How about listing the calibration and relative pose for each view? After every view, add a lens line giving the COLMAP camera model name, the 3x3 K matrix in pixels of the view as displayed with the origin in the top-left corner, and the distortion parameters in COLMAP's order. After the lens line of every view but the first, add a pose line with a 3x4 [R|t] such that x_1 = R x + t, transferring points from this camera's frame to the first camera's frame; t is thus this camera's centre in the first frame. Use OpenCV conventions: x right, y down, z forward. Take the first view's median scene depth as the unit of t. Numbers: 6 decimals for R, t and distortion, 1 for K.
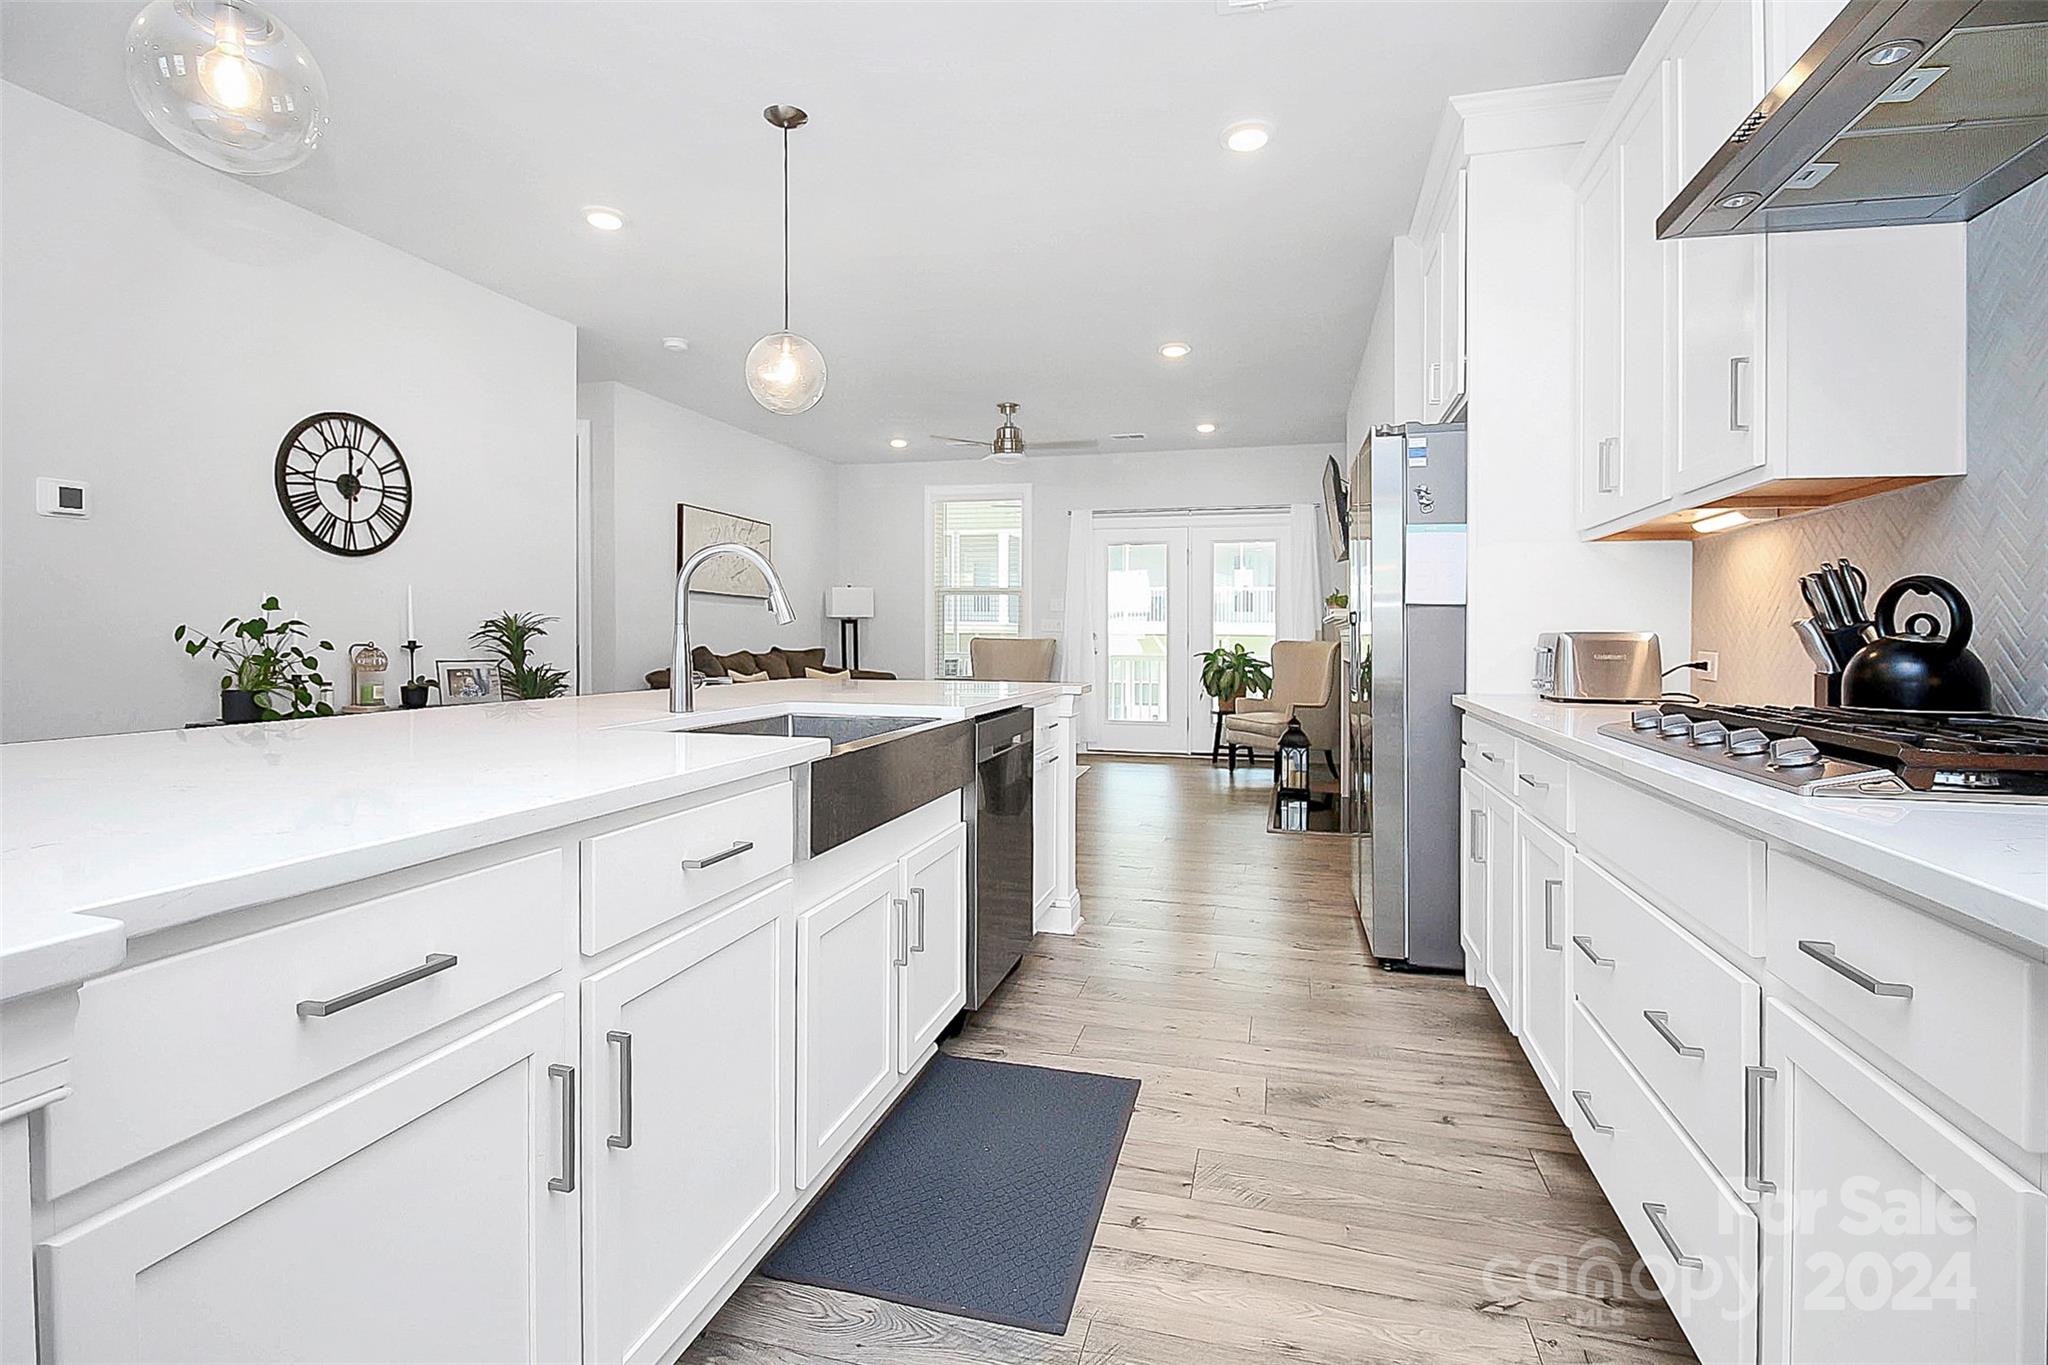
lens RADIAL K [[968.3, 0, 1039.9], [0, 968.3, 635.5], [0, 0, 1]] dist [-0.009794, -0.005986]
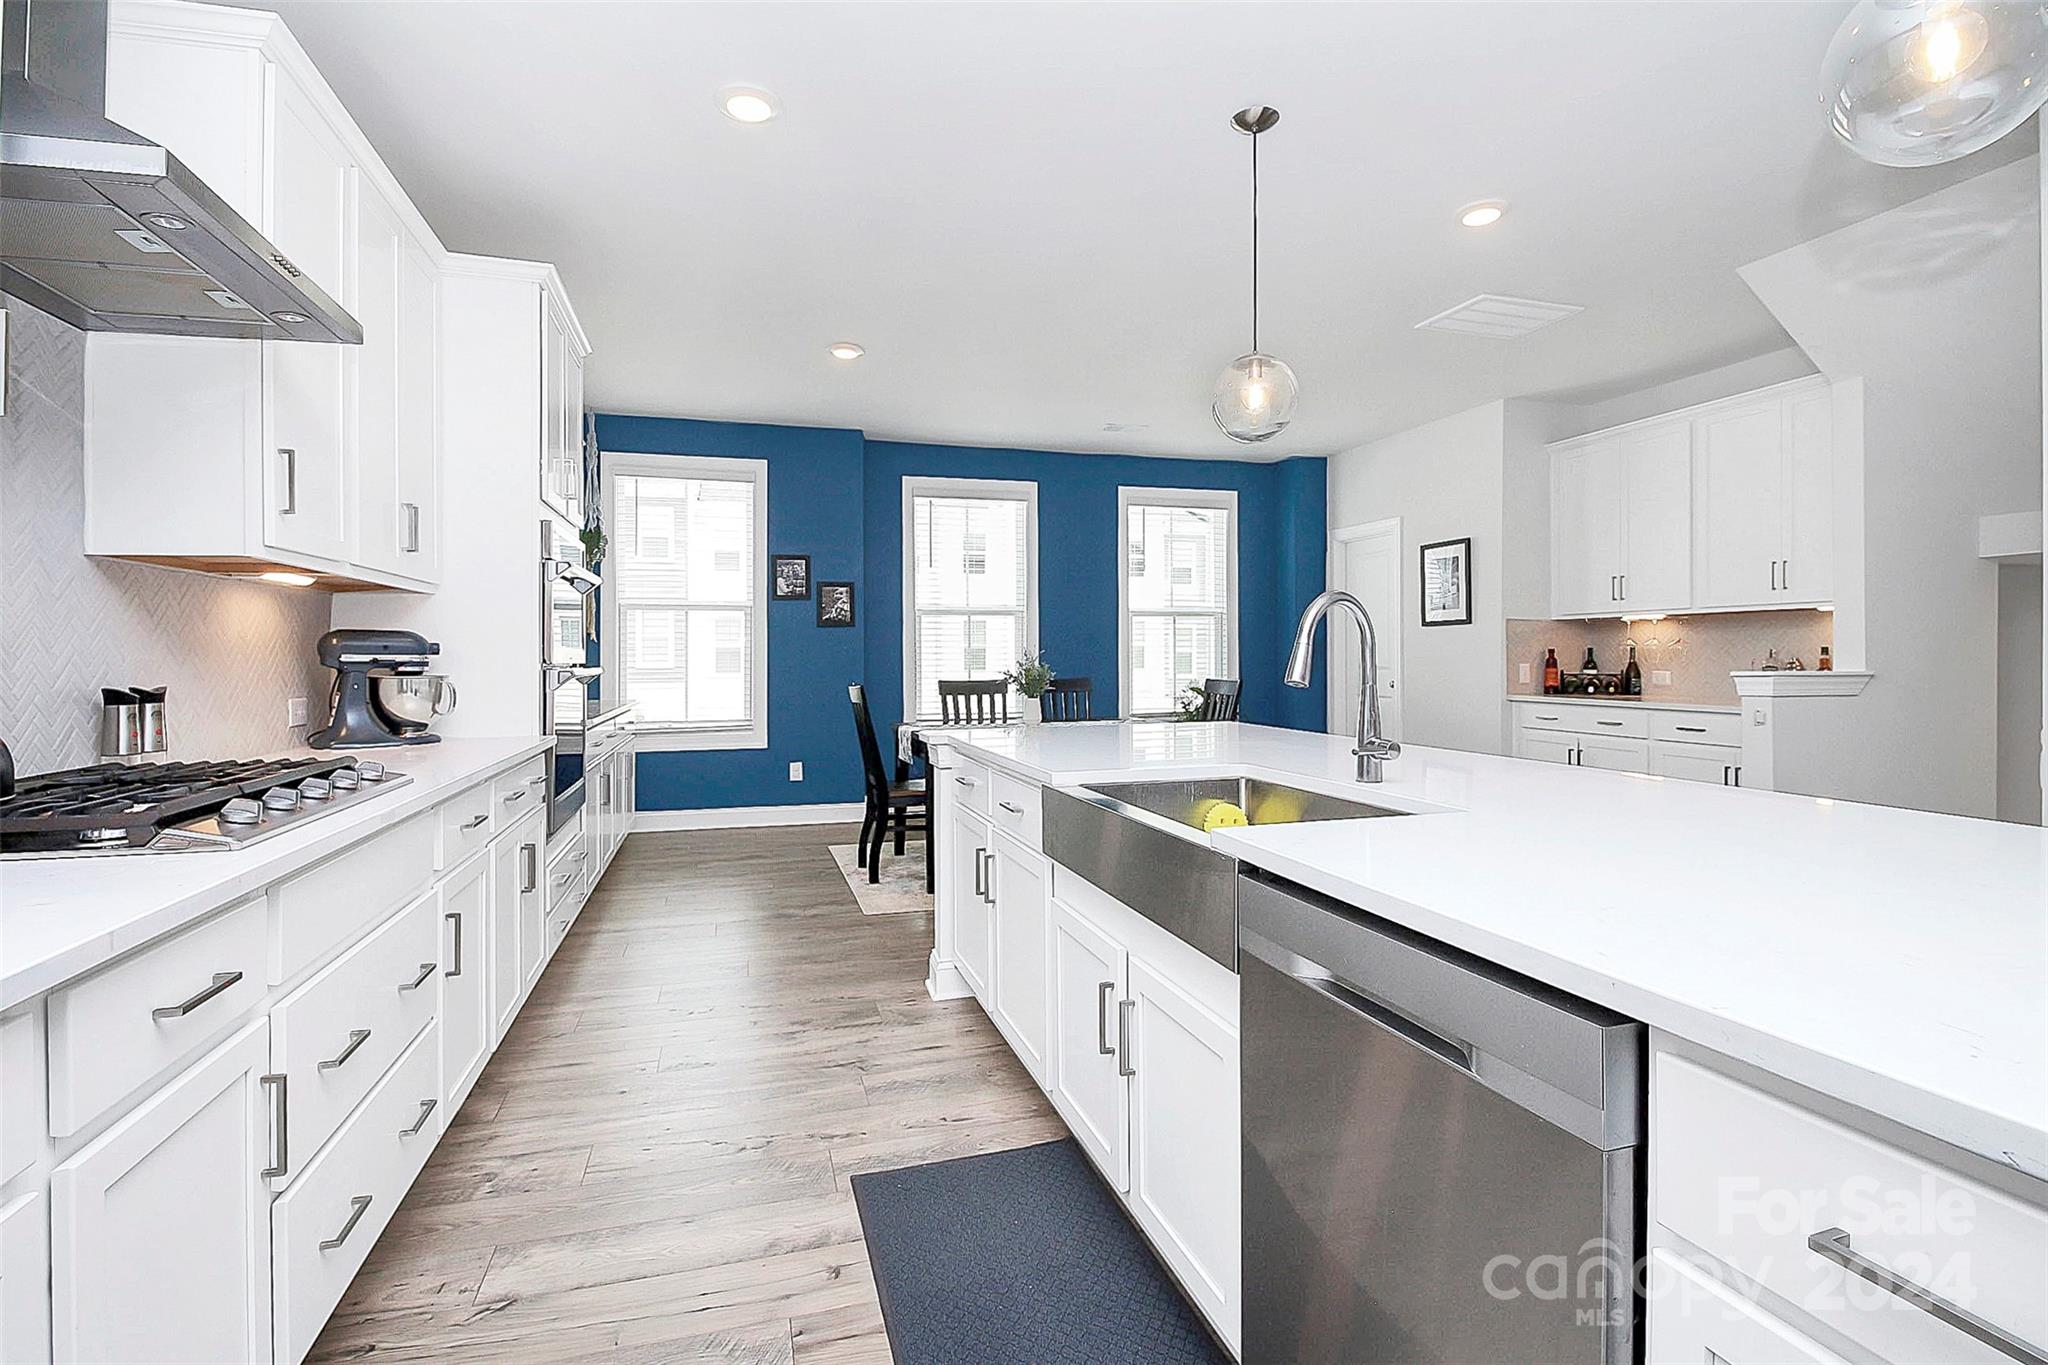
lens RADIAL K [[968.3, 0, 1024.6], [0, 968.3, 651.3], [0, 0, 1]] dist [-0.009794, -0.005986]
pose [[-0.860104, -0.006016, -0.510084, 0.099502], [-0.001890, 0.999961, -0.008608, -0.009982], [0.510116, -0.006440, -0.860082, 0.435862]]
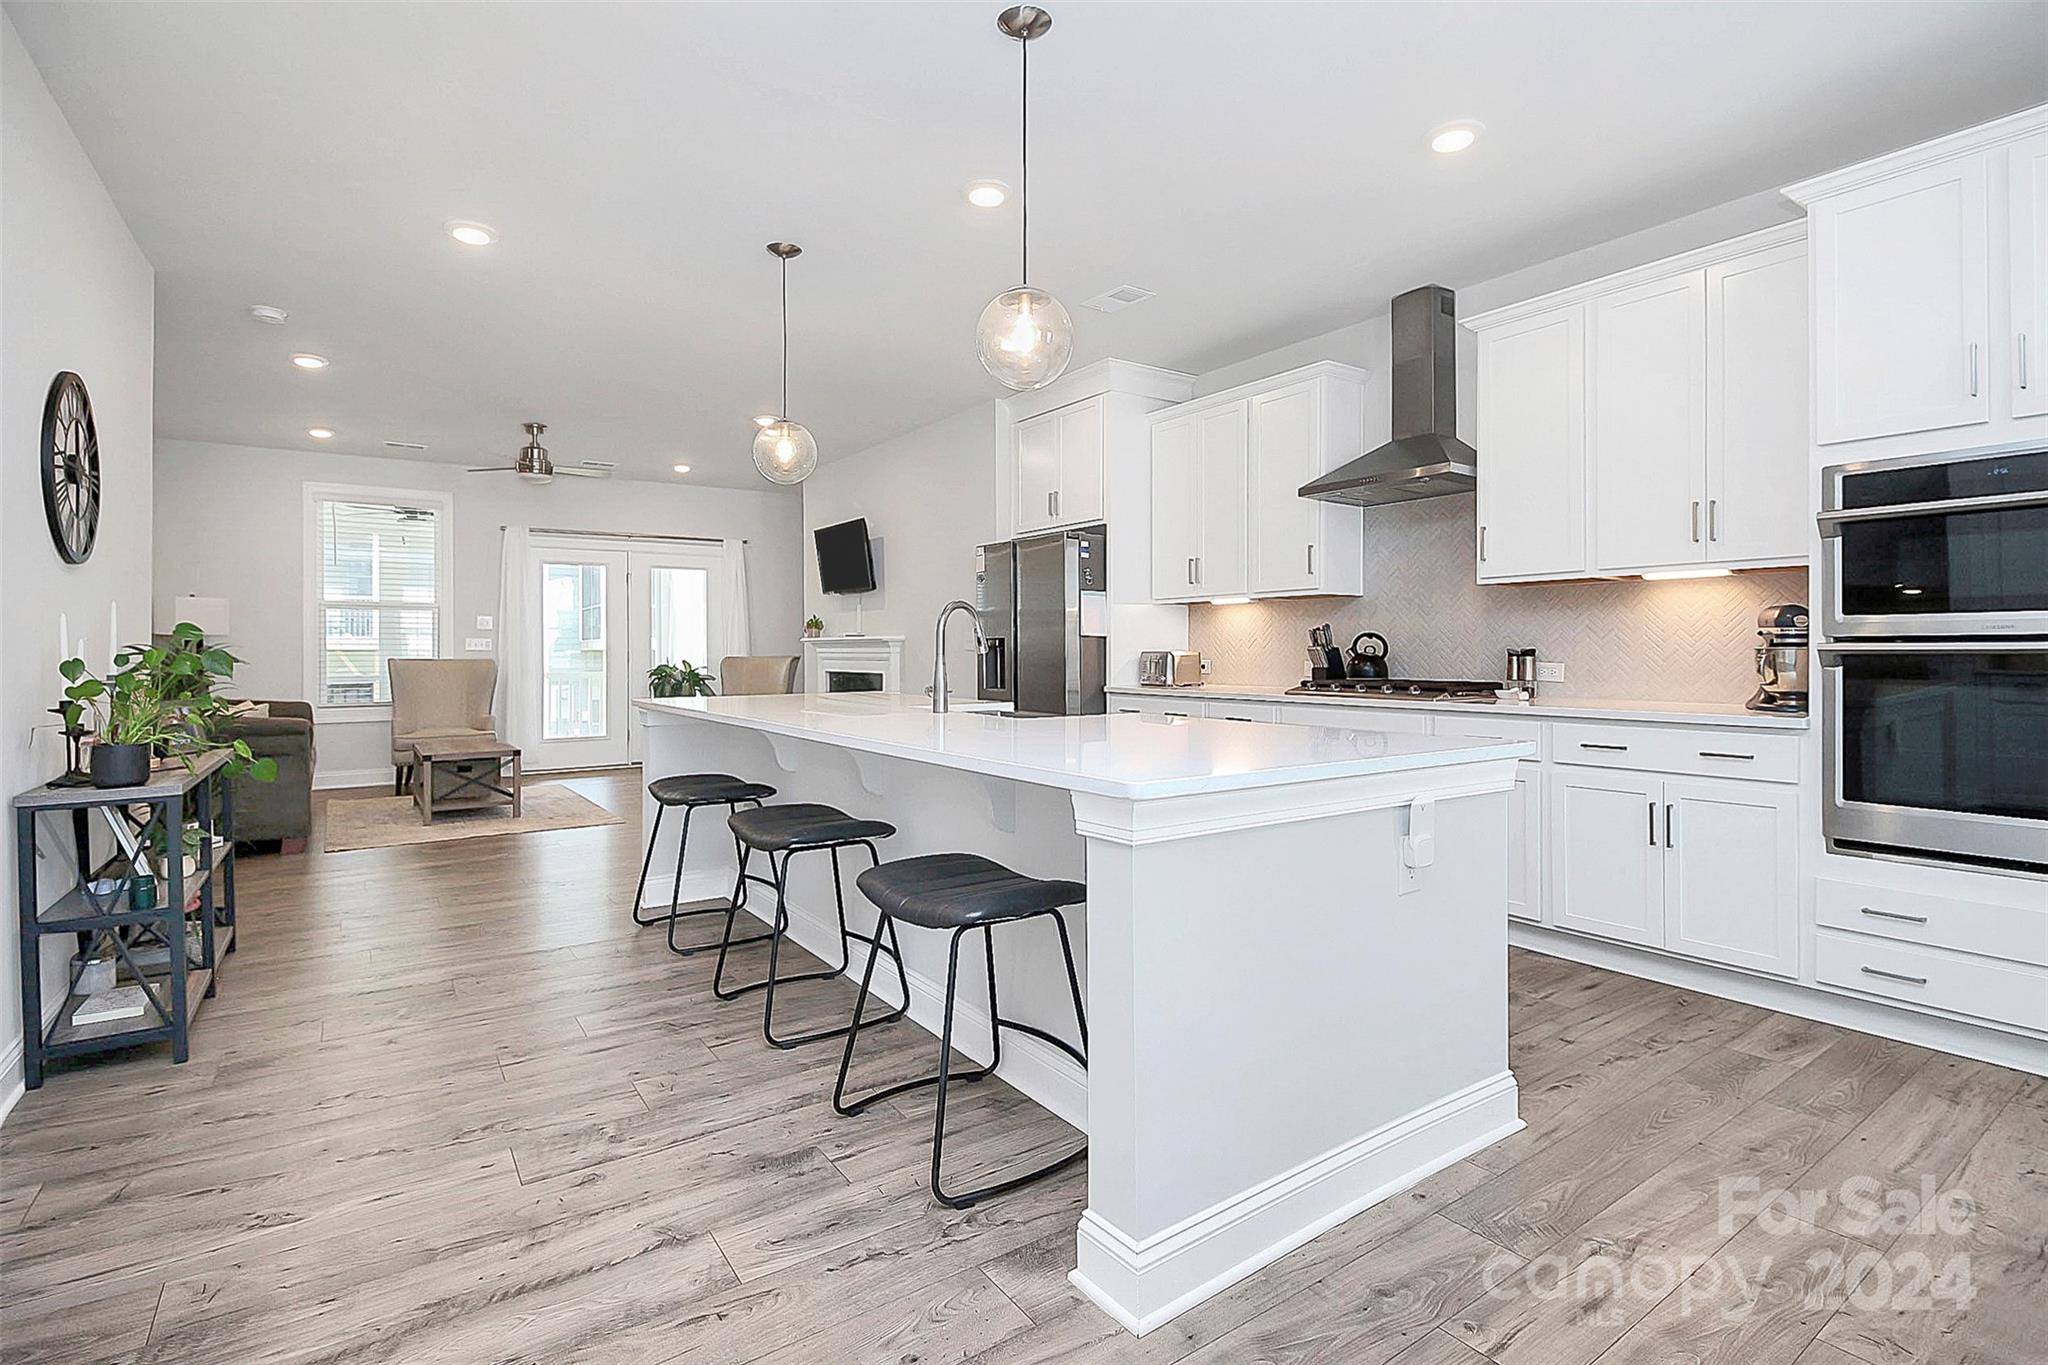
lens RADIAL K [[968.3, 0, 1018.3], [0, 968.3, 650.9], [0, 0, 1]] dist [-0.009794, -0.005986]
pose [[0.661898, -0.011110, 0.749511, -0.387971], [0.008110, 0.999938, 0.007660, -0.007671], [-0.749550, 0.001008, 0.661947, -0.027547]]
